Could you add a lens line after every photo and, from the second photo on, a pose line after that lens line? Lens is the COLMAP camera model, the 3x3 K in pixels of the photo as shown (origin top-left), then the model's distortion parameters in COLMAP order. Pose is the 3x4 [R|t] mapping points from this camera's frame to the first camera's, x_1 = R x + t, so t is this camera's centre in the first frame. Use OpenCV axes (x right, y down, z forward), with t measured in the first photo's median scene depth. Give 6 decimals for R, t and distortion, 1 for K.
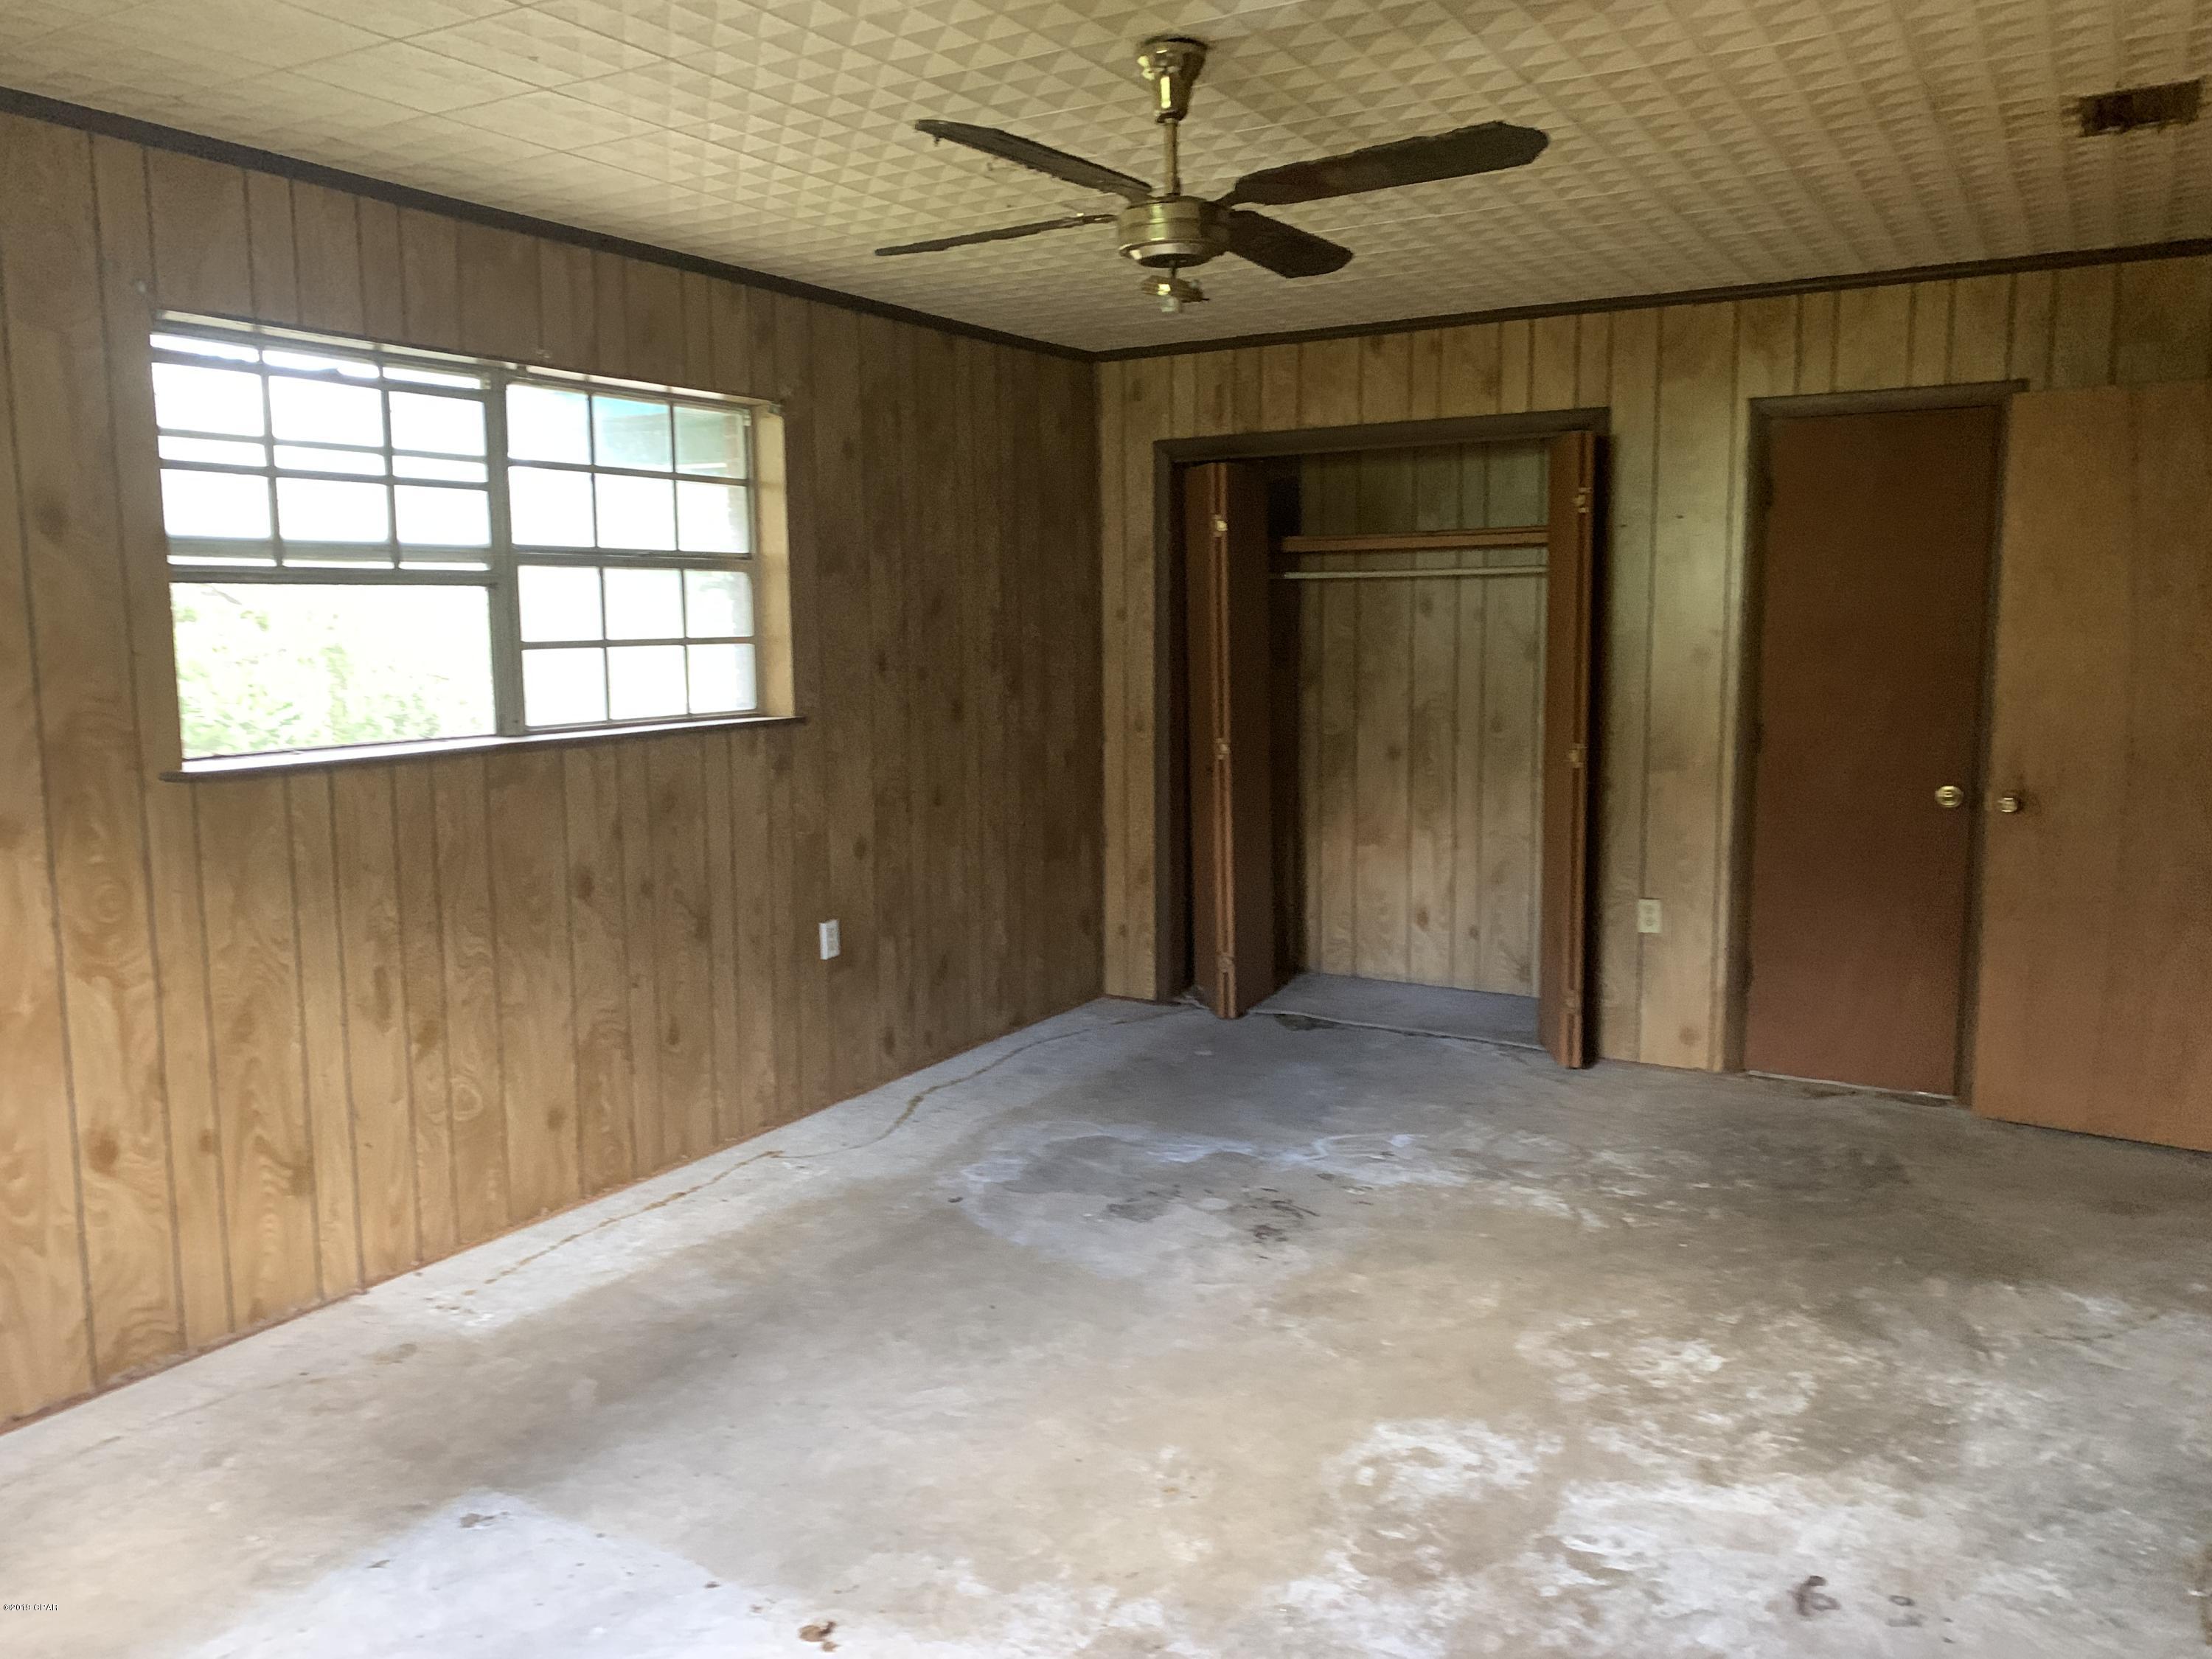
lens RADIAL K [[1695.8, 0, 1123.9], [0, 1695.8, 826.9], [0, 0, 1]] dist [0.061225, -0.064027]
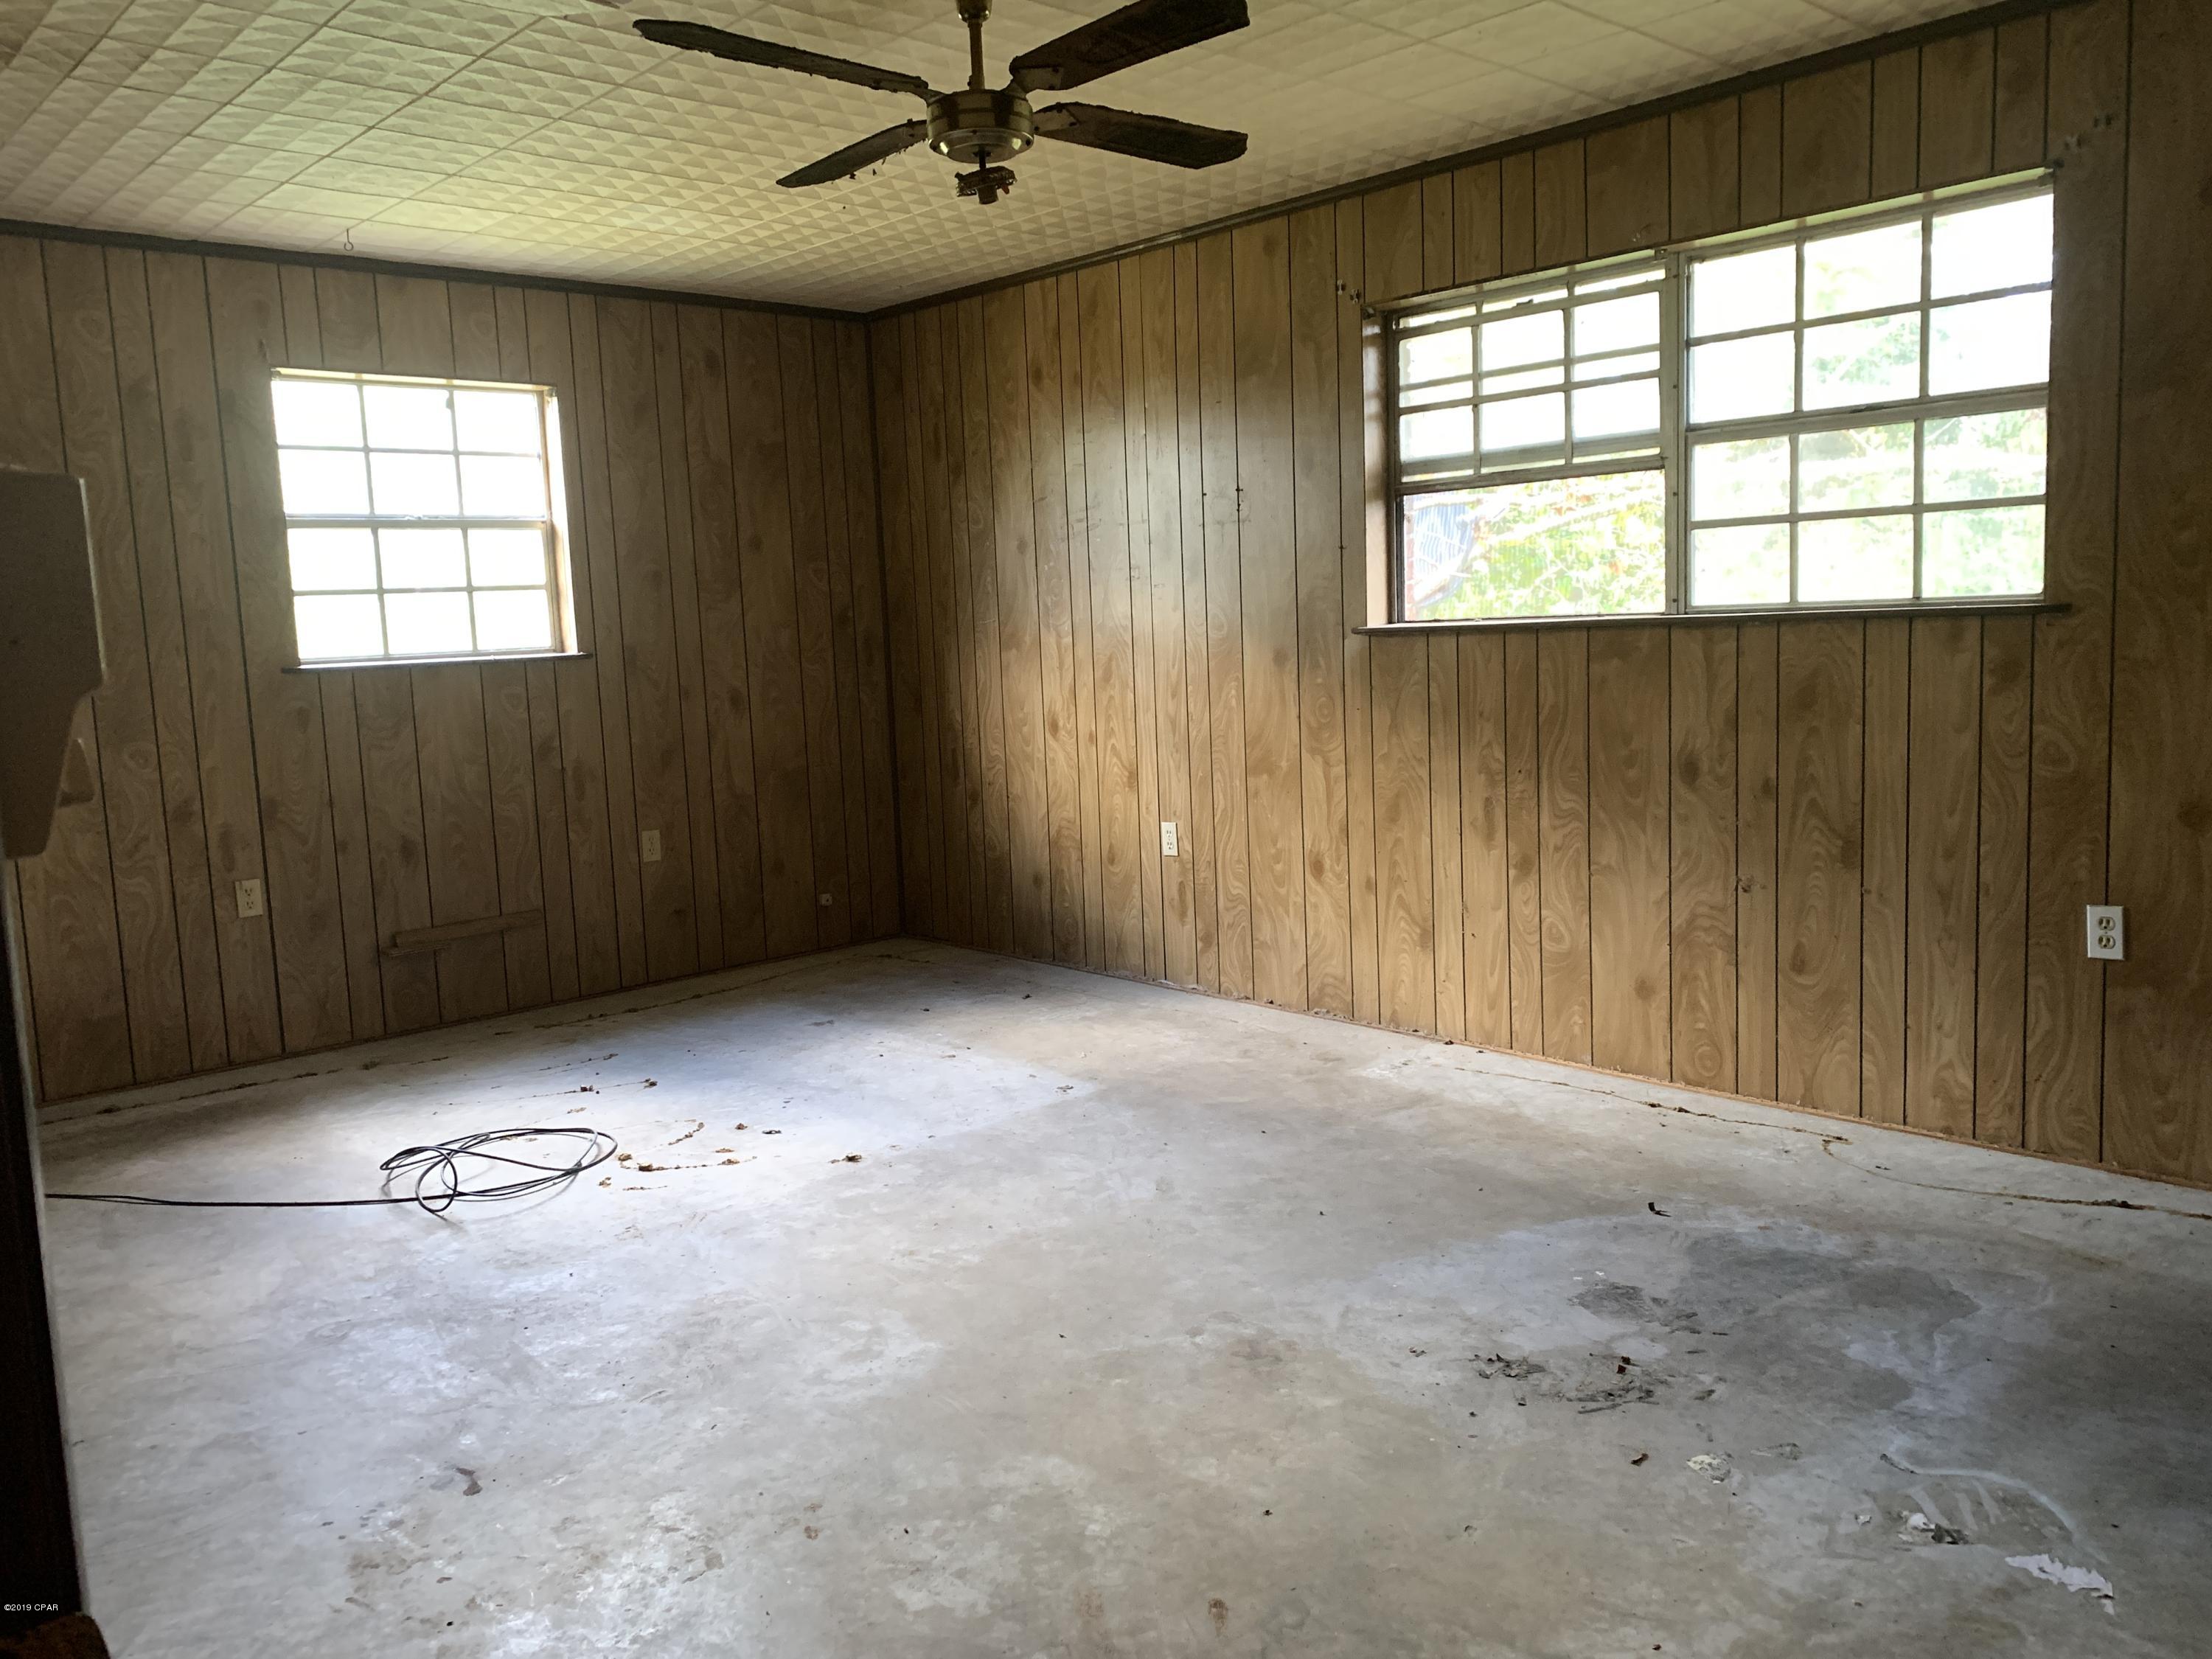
lens RADIAL K [[1695.8, 0, 1119.5], [0, 1695.8, 824.4], [0, 0, 1]] dist [0.061225, -0.064027]
pose [[-0.297511, 0.138828, -0.944571, 0.765948], [-0.077585, 0.982583, 0.168852, -0.081144], [0.951561, 0.123520, -0.281558, 1.040776]]
